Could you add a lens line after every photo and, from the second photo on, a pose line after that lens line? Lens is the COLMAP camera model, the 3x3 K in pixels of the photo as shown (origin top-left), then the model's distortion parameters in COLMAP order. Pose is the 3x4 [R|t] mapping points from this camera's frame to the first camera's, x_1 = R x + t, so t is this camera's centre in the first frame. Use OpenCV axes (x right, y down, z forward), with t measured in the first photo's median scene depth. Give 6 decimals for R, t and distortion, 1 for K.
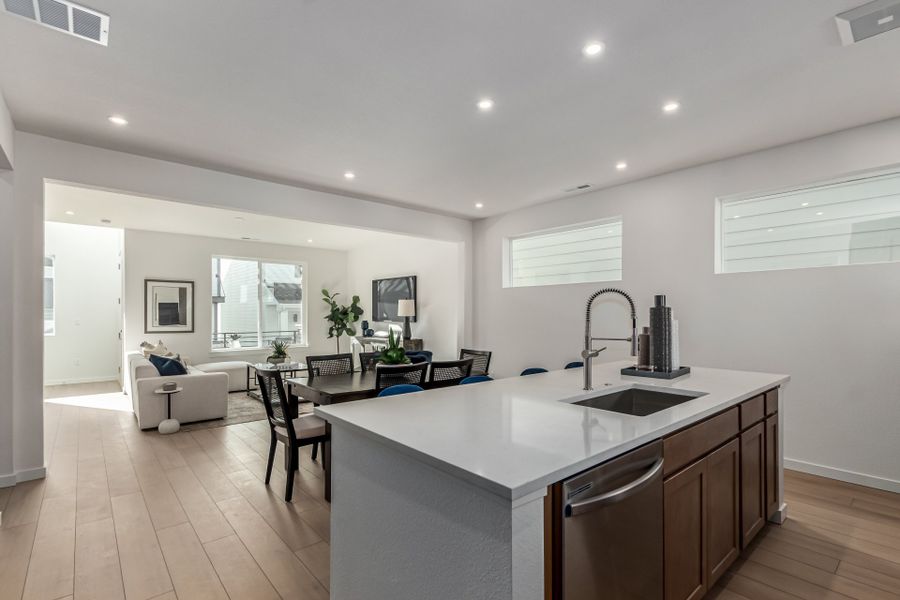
lens RADIAL K [[428.8, 0, 455.7], [0, 428.8, 307.8], [0, 0, 1]] dist [0.005356, -0.000246]
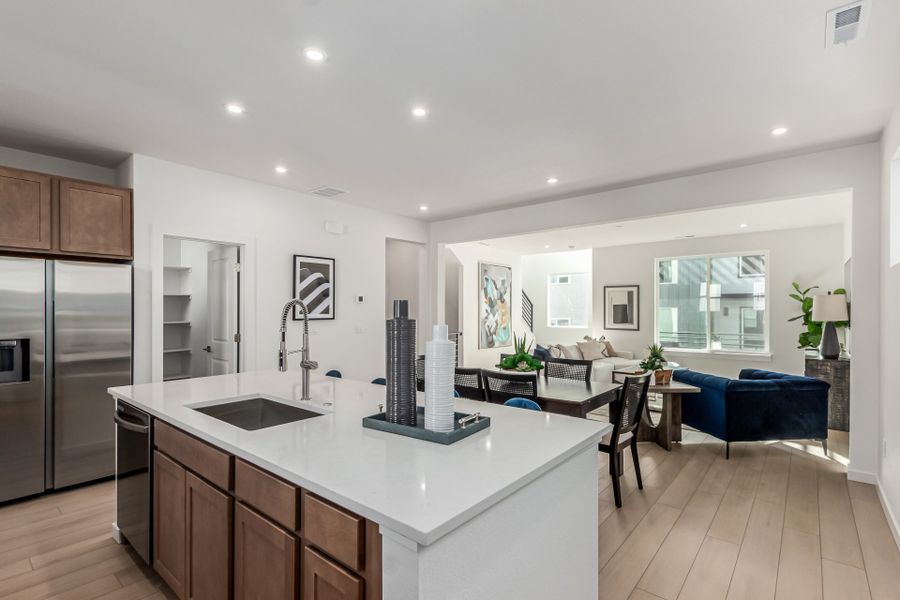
lens RADIAL K [[428.8, 0, 456.1], [0, 428.8, 306.3], [0, 0, 1]] dist [0.005356, -0.000246]
pose [[0.167041, -0.010668, -0.985892, 0.418272], [0.017322, 0.999819, -0.007884, -0.005414], [0.985798, -0.015761, 0.167195, 0.352178]]
